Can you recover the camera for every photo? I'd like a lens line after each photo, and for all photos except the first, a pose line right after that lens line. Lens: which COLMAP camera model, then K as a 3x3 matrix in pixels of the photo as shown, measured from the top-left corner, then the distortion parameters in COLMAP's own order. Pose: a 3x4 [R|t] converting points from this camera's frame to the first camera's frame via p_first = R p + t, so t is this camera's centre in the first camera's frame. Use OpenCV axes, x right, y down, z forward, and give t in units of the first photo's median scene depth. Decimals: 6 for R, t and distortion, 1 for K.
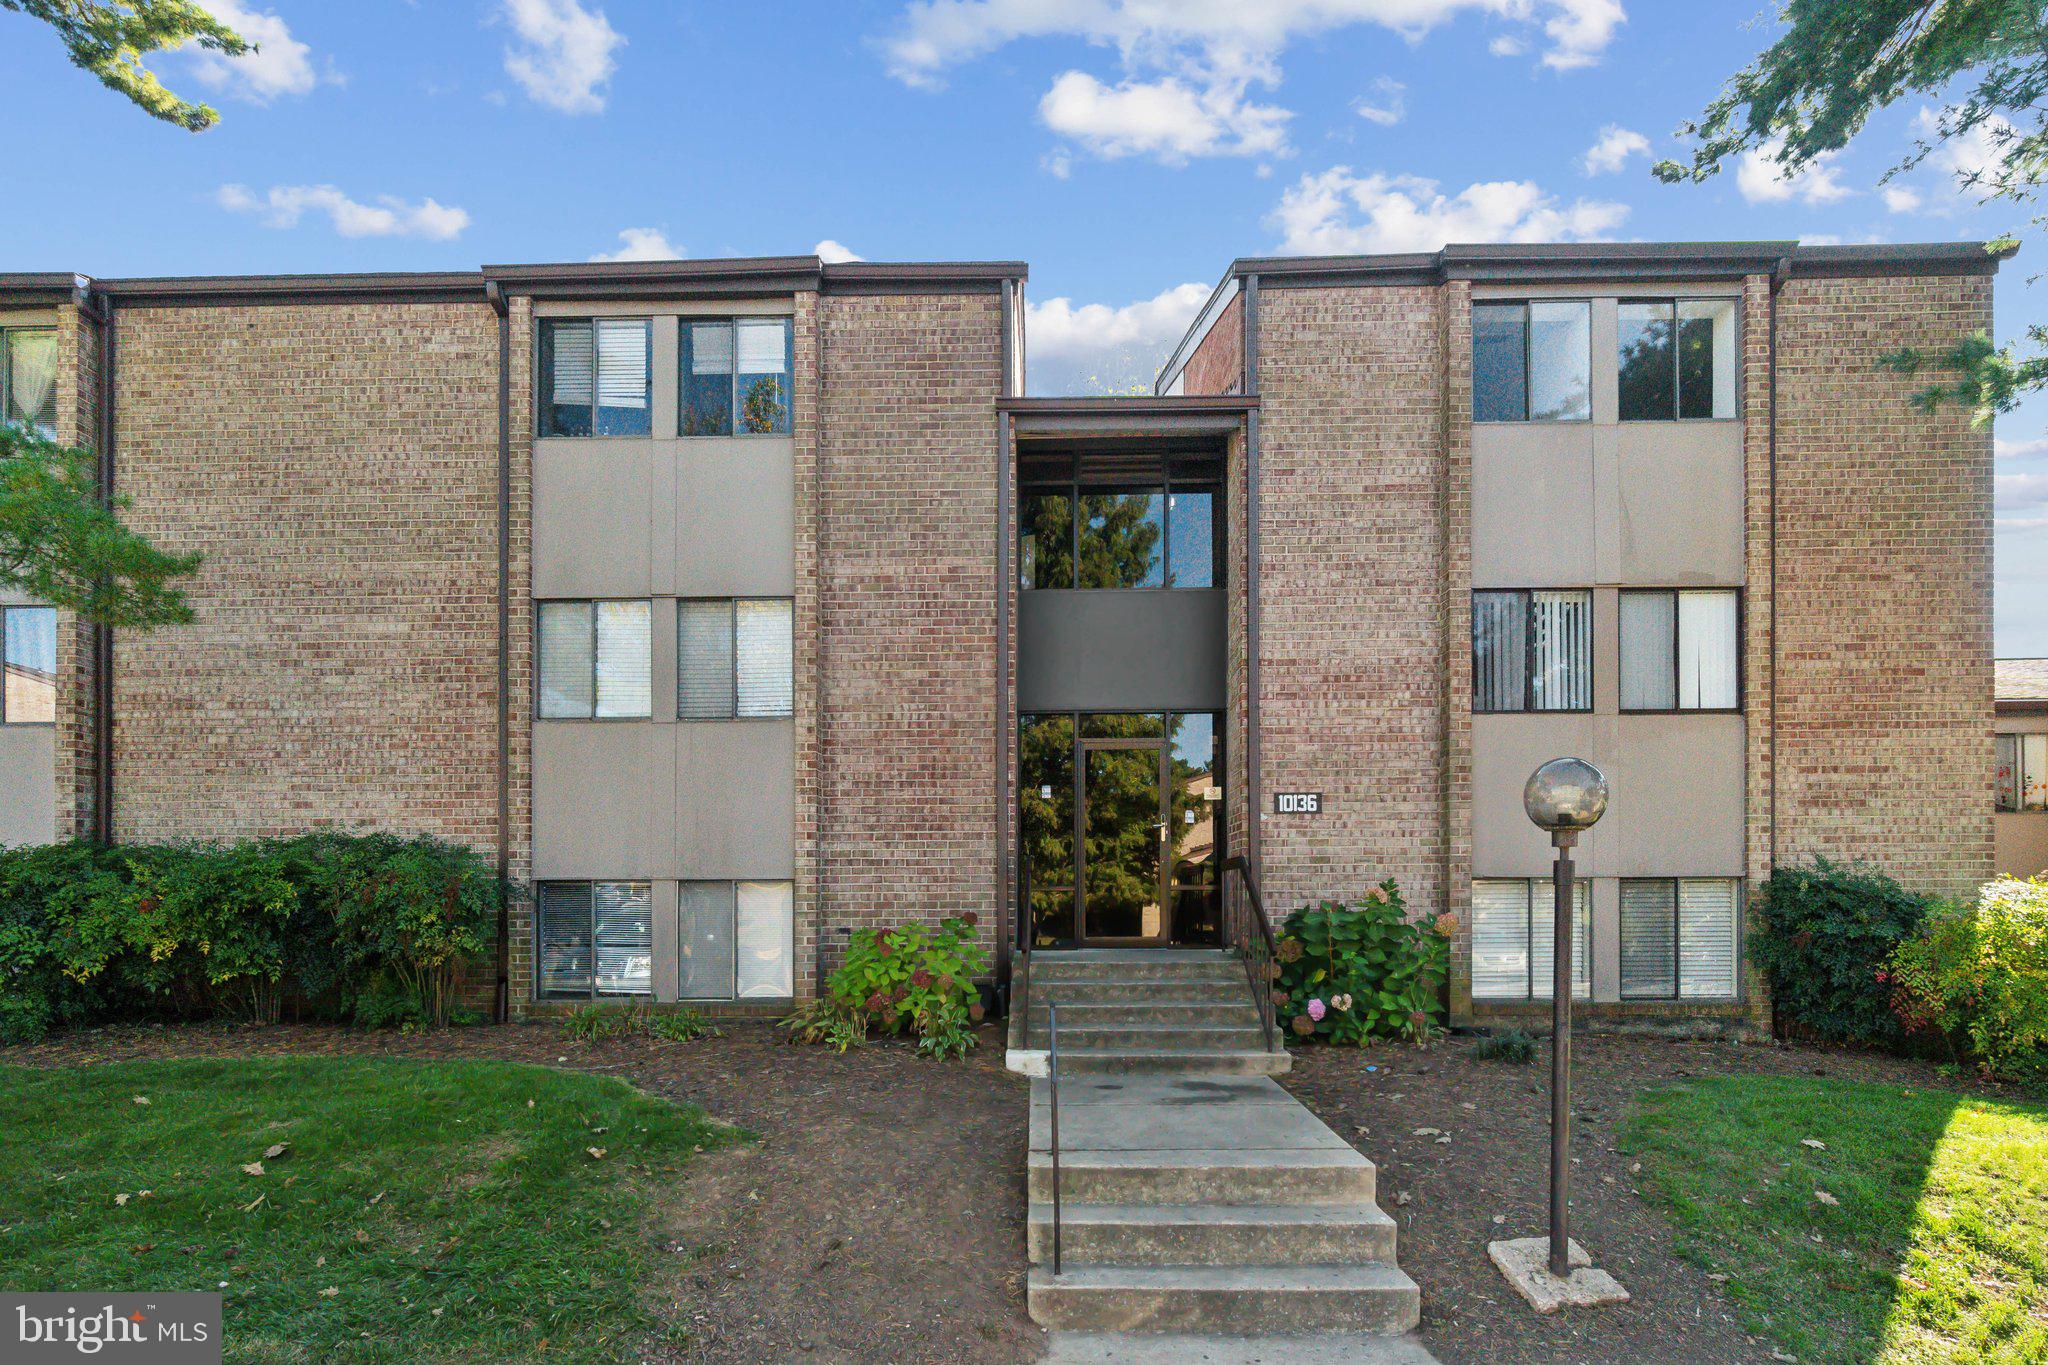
lens RADIAL K [[1002.1, 0, 1029.8], [0, 1002.1, 678.9], [0, 0, 1]] dist [0.009857, -0.003536]
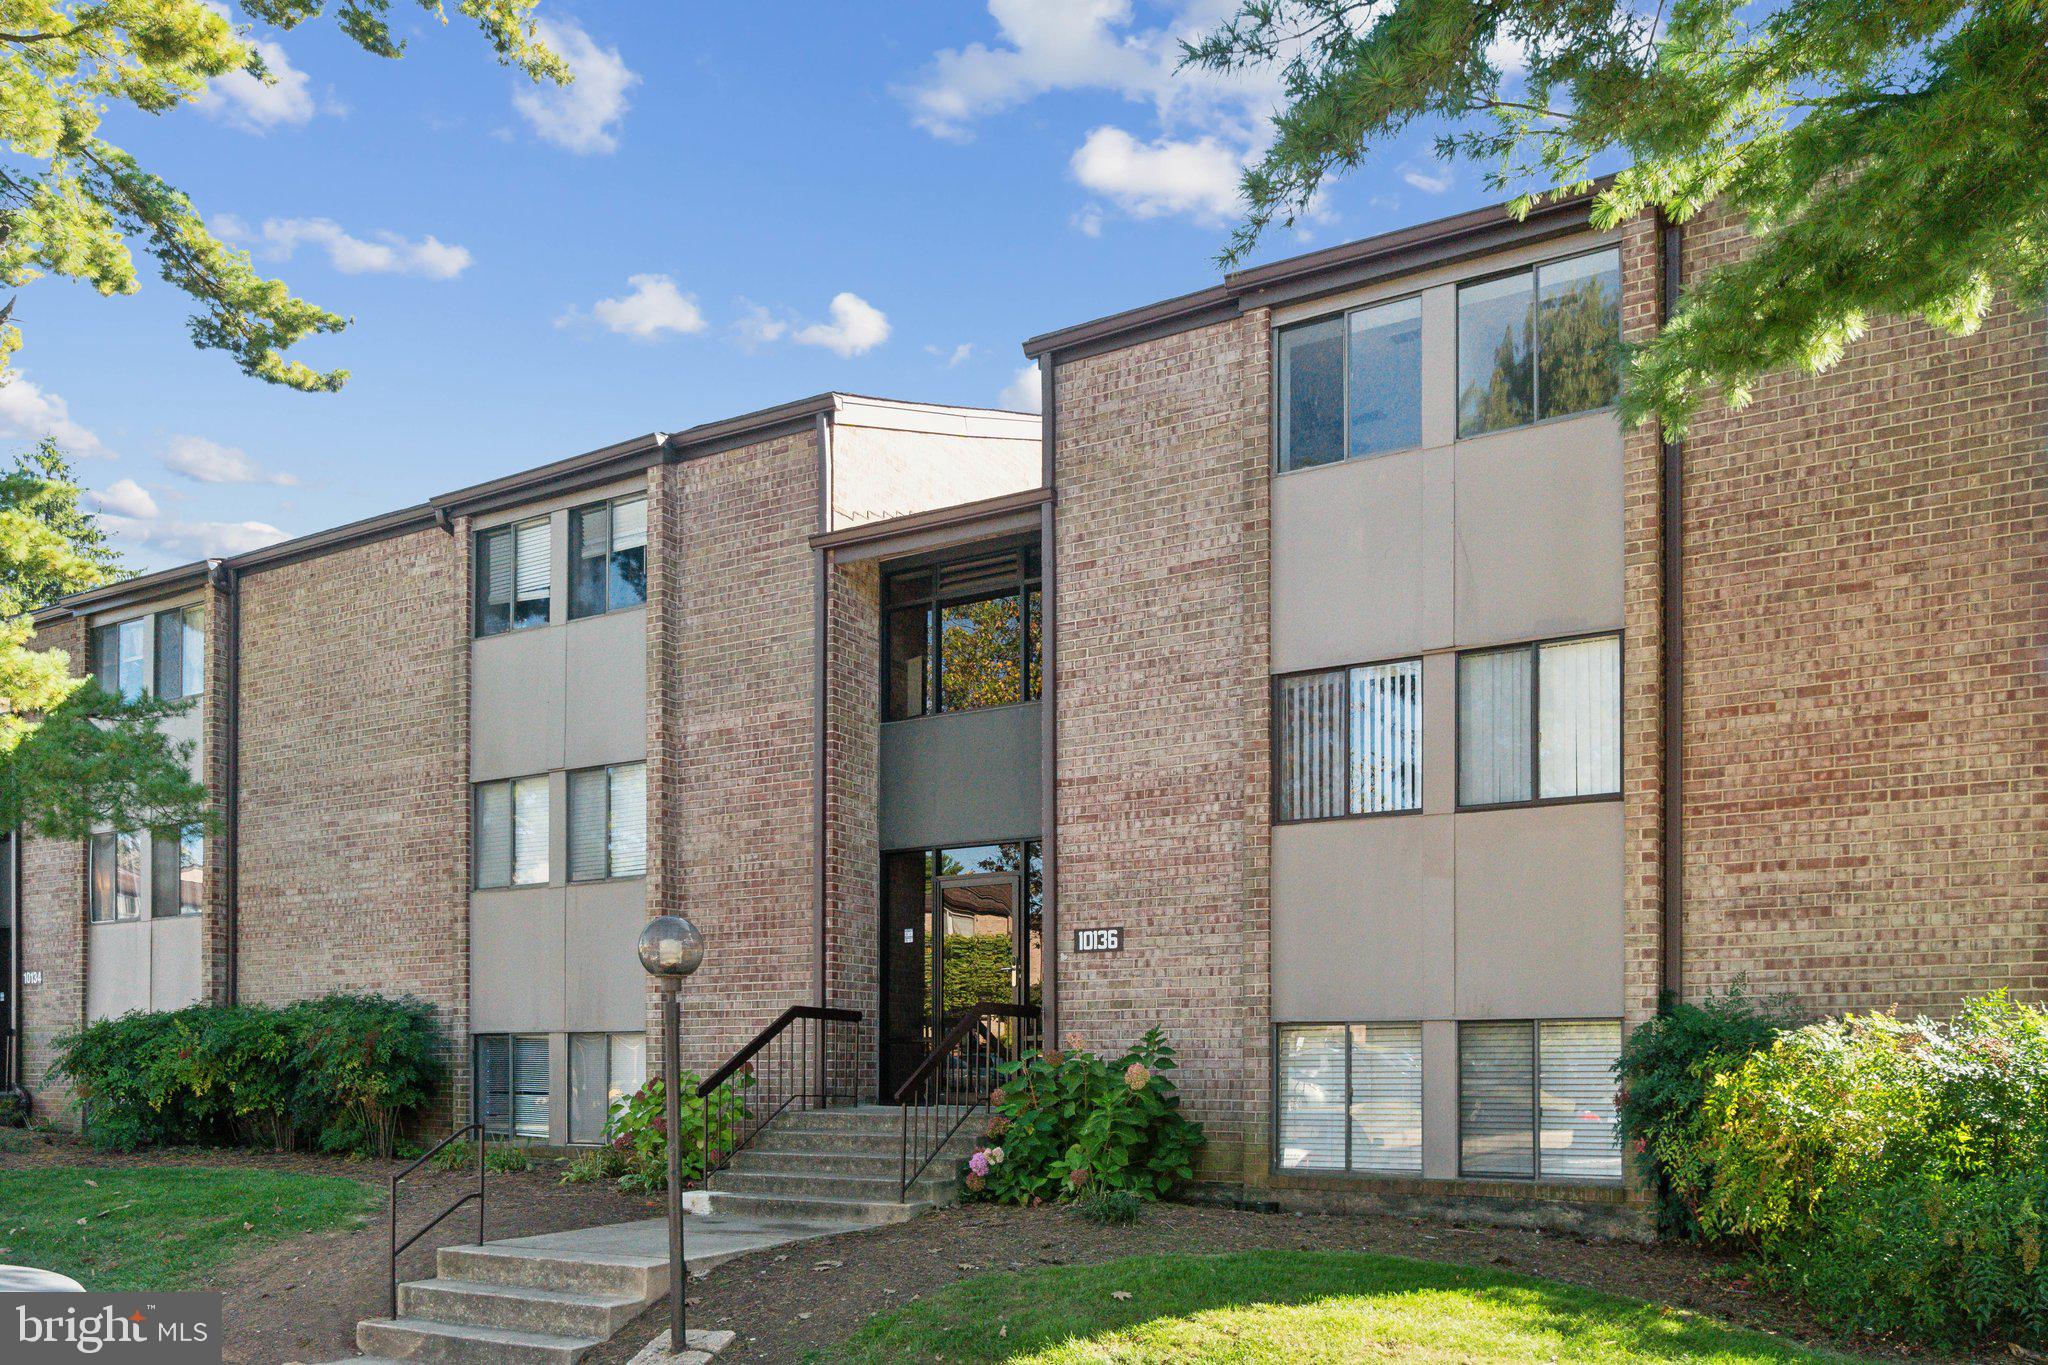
lens RADIAL K [[1418.1, 0, 1024.1], [0, 1418.1, 685.3], [0, 0, 1]] dist [0.010687, -0.003069]
pose [[0.888853, -0.115828, -0.443311, 0.777474], [0.093264, 0.993002, -0.072454, -0.014765], [0.448601, 0.023056, 0.893435, -0.152790]]
